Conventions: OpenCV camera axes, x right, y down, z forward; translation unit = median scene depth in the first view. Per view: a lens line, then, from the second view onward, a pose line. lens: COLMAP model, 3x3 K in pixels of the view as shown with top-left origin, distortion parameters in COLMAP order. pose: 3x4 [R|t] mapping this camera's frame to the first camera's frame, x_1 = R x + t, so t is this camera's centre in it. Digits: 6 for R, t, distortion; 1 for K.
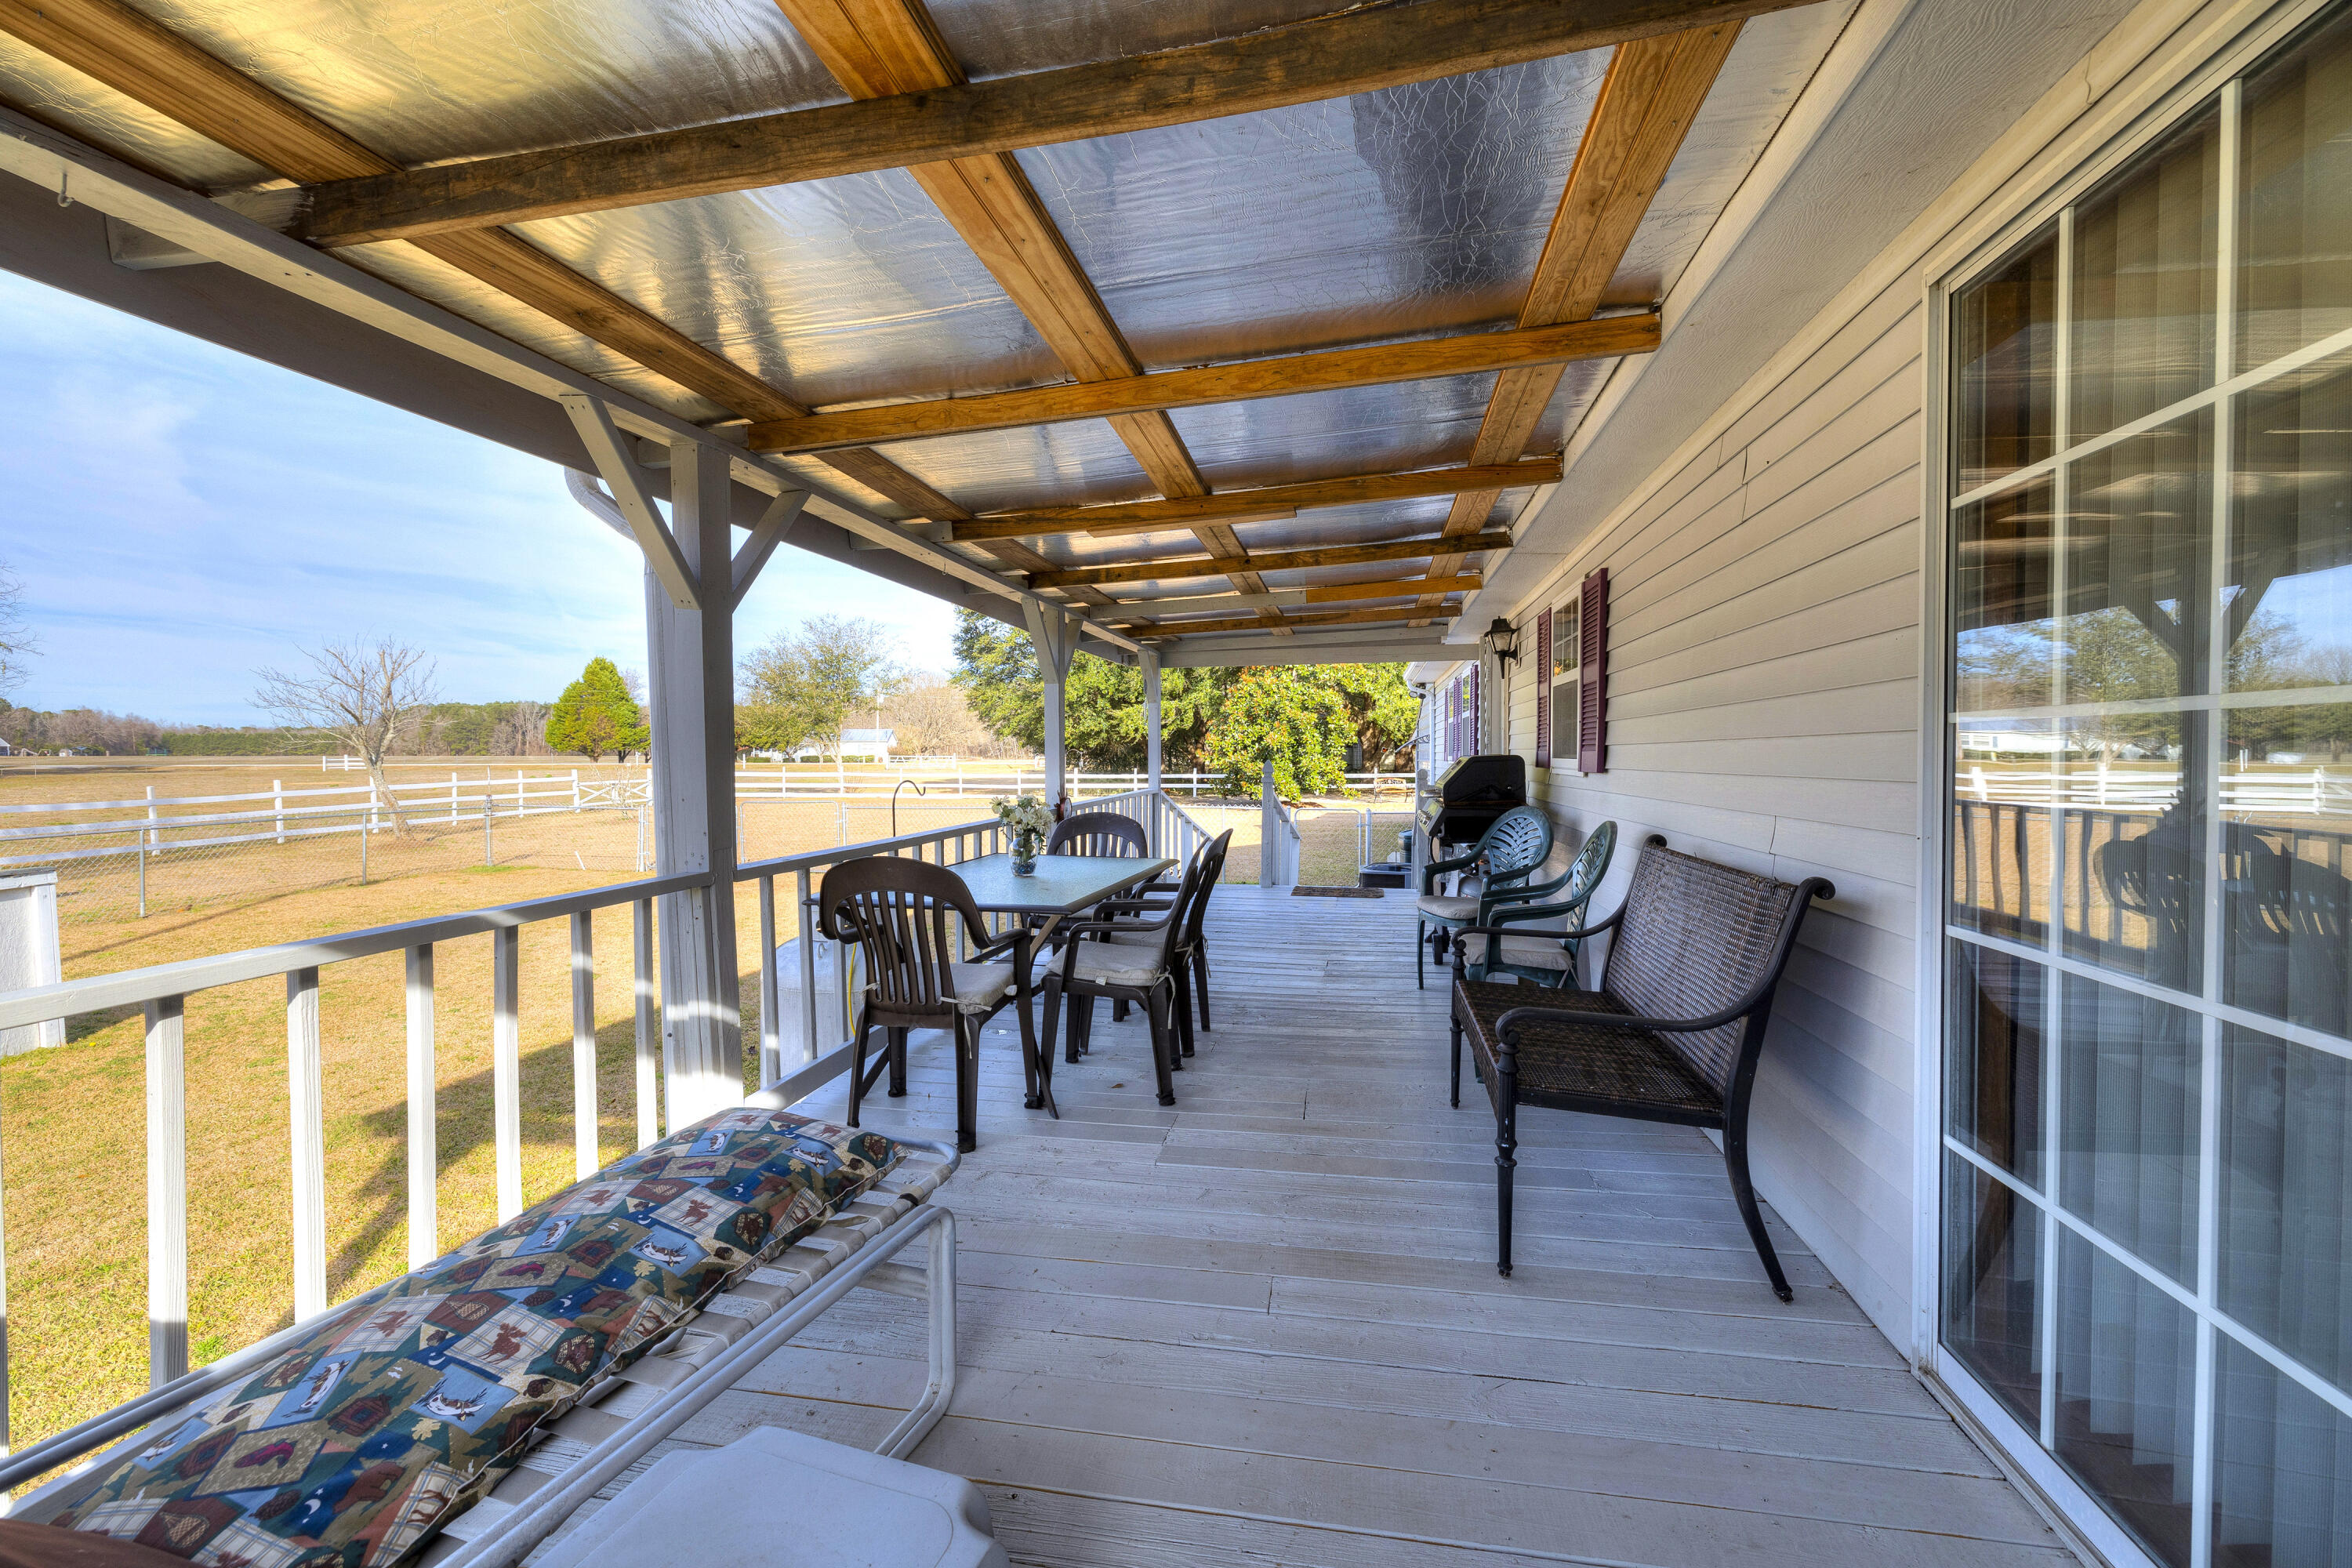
lens RADIAL K [[1004.0, 0, 1174.8], [0, 1004.0, 729.3], [0, 0, 1]] dist [-0.001569, -0.000380]
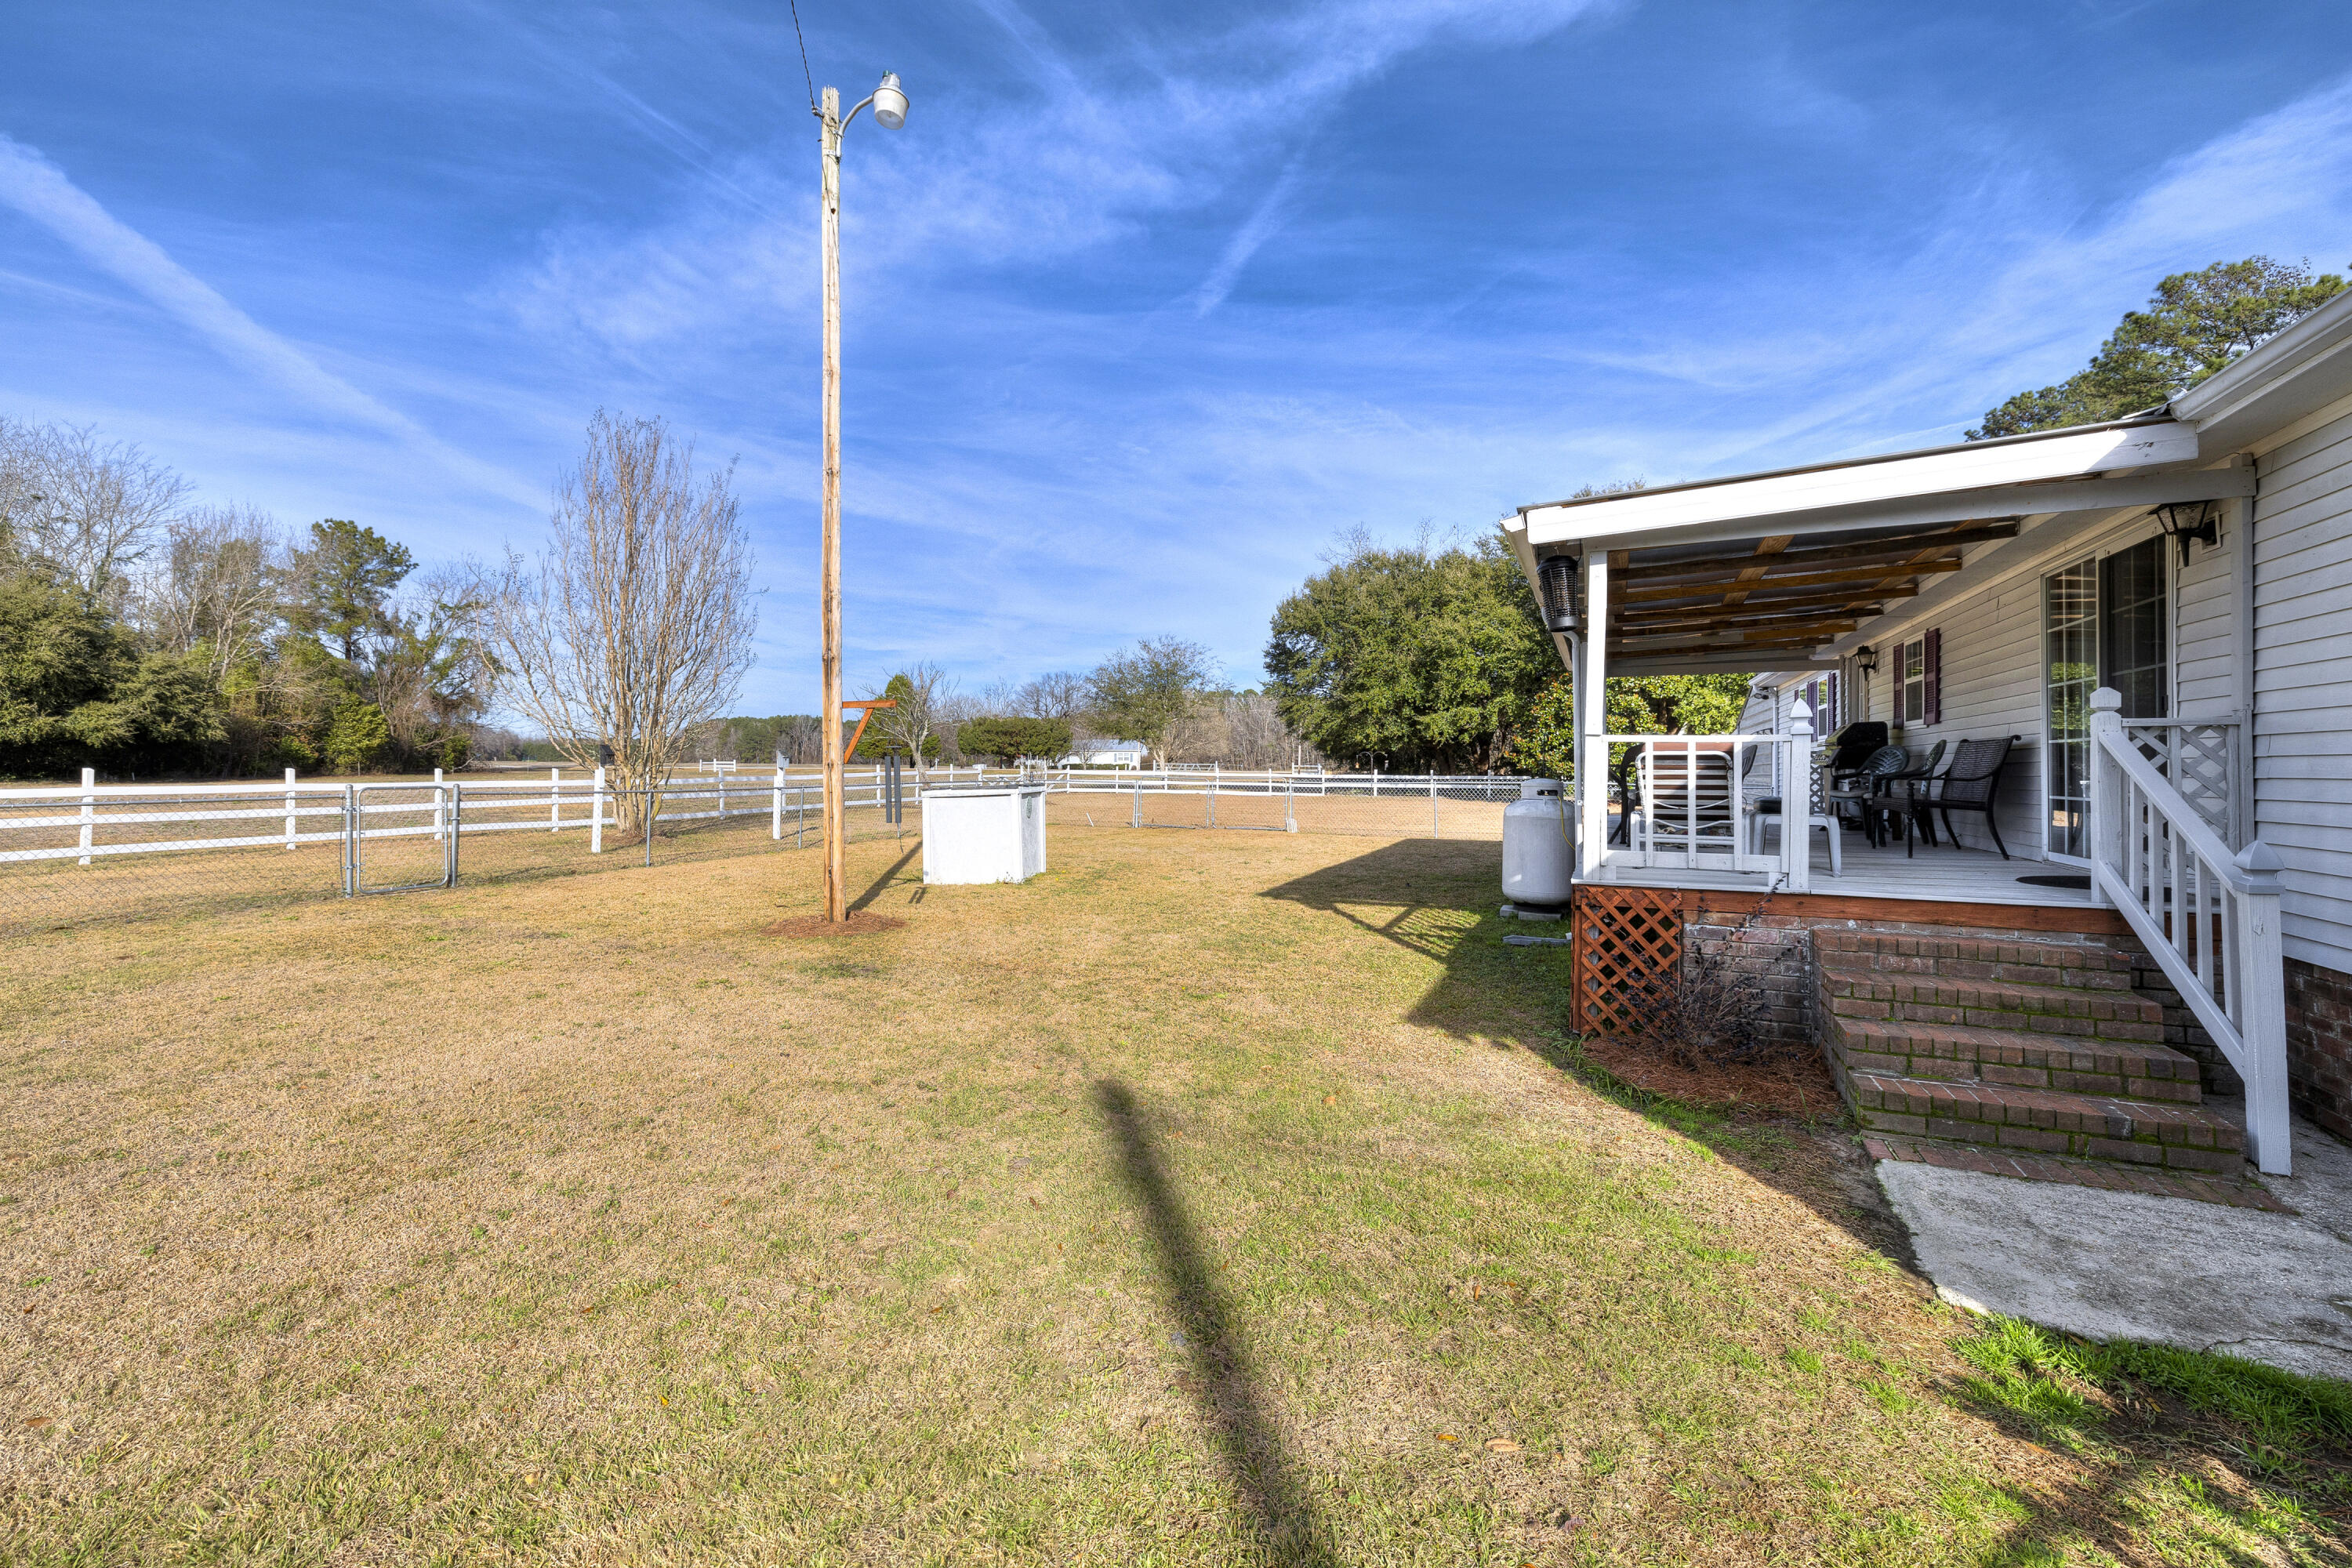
lens RADIAL K [[1004.0, 0, 1174.8], [0, 1004.0, 729.3], [0, 0, 1]] dist [-0.001569, -0.000380]
pose [[0.973041, -0.000898, -0.230630, -0.424340], [-0.001699, 0.999937, -0.011060, 0.052480], [0.230625, 0.011154, 0.972979, -0.931330]]
